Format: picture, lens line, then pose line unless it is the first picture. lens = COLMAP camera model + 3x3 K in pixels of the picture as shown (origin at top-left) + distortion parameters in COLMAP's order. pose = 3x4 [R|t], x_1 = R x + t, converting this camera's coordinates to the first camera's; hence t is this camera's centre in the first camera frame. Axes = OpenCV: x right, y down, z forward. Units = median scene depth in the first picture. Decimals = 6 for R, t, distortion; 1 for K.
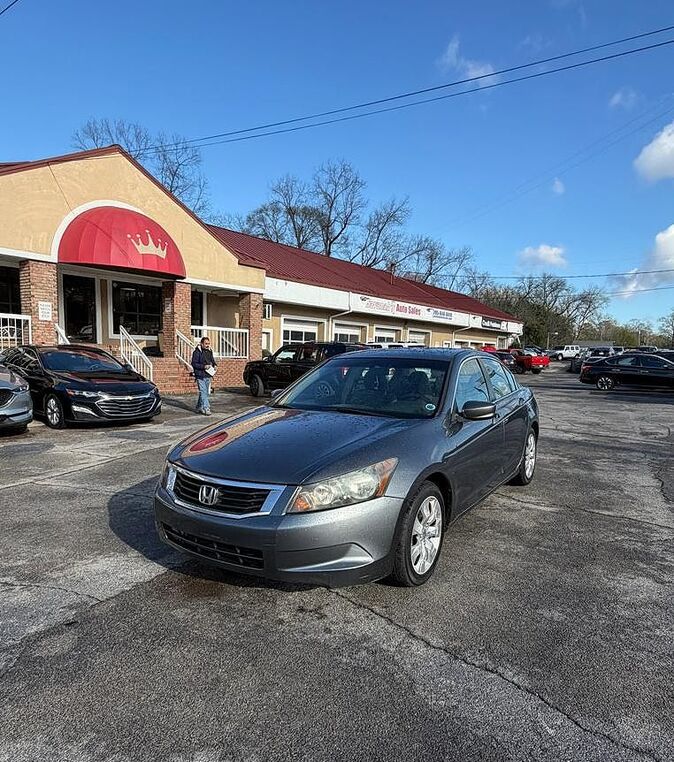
lens RADIAL K [[496.6, 0, 334.2], [0, 496.6, 418.2], [0, 0, 1]] dist [-0.001818, 0.001535]
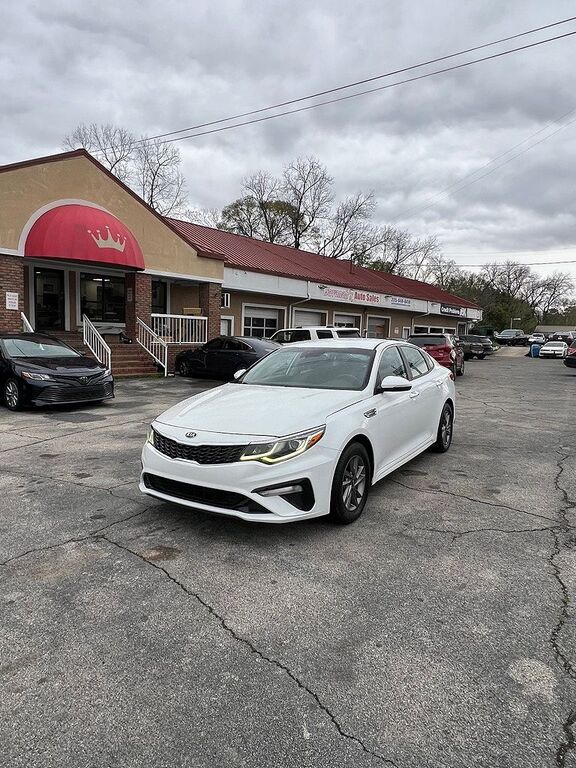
lens RADIAL K [[471.2, 0, 285.6], [0, 471.2, 383.7], [0, 0, 1]] dist [0.003702, 0.000198]
pose [[0.998911, 0.003668, -0.046523, 0.026076], [-0.005230, 0.999426, -0.033484, -0.001735], [0.046373, 0.033690, 0.998356, 0.002853]]
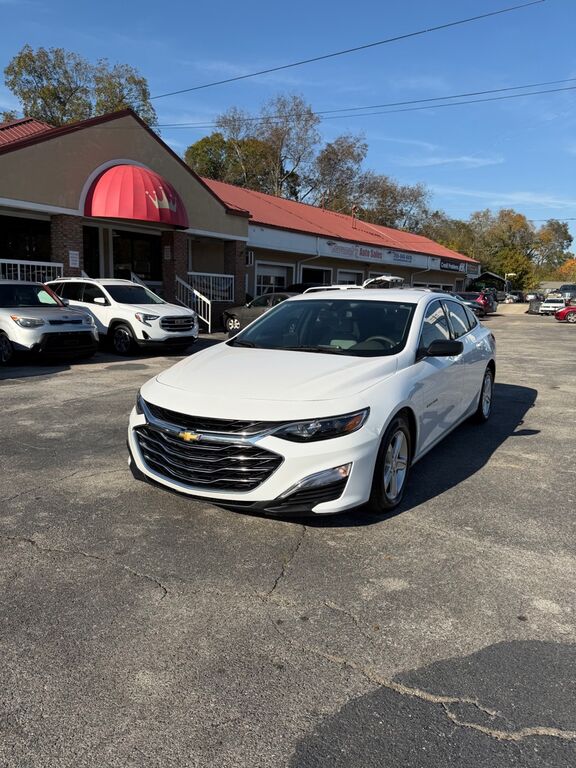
lens RADIAL K [[524.3, 0, 284.9], [0, 524.3, 386.4], [0, 0, 1]] dist [0.128786, -0.200949]
pose [[0.999804, -0.009555, 0.017335, -0.051405], [0.008924, 0.999307, 0.036142, 0.015083], [-0.017669, -0.035980, 0.999196, -0.103077]]
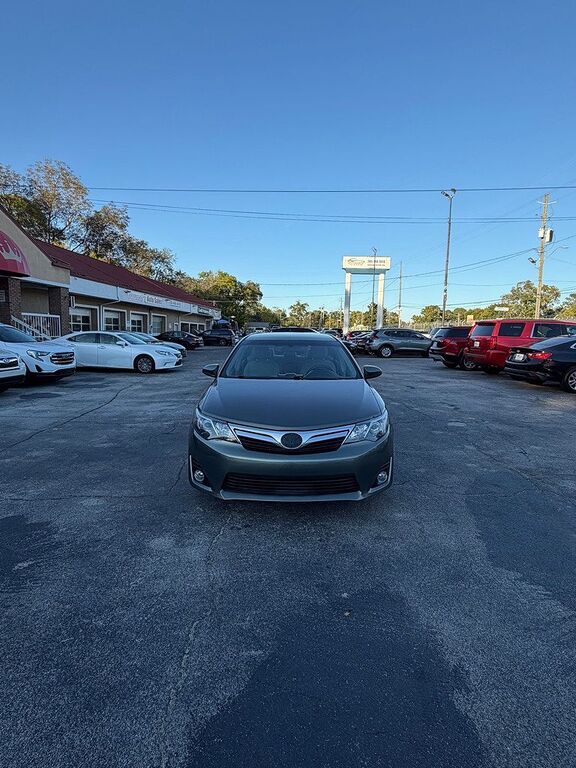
lens RADIAL K [[394.9, 0, 285.2], [0, 394.9, 383.1], [0, 0, 1]] dist [-0.001027, -0.000099]
pose [[0.845852, -0.074460, 0.528196, -0.143554], [0.073327, 0.997040, 0.023126, 0.011195], [-0.528354, 0.019170, 0.848808, -0.116389]]
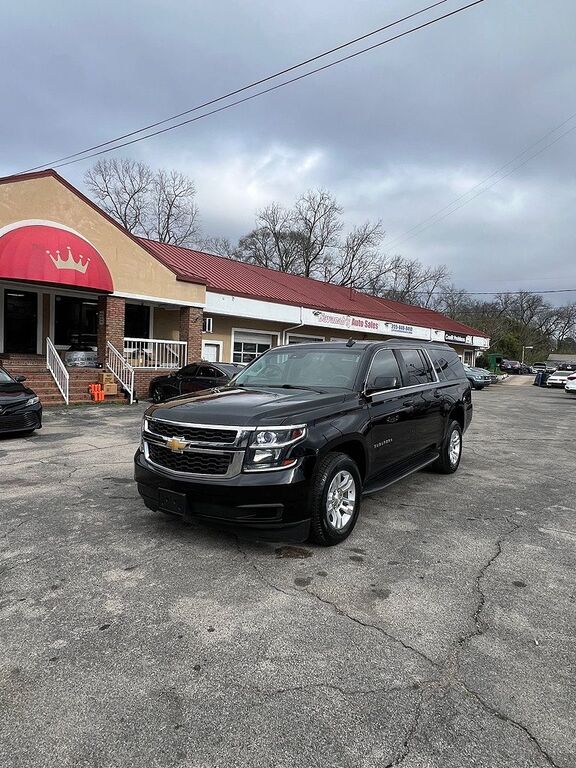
lens RADIAL K [[458.1, 0, 284.7], [0, 458.1, 385.1], [0, 0, 1]] dist [0.001426, -0.000095]
pose [[0.996096, 0.016967, -0.086632, 0.070359], [-0.023988, 0.996453, -0.080654, -0.010214], [0.084957, 0.082417, 0.992970, 0.047714]]
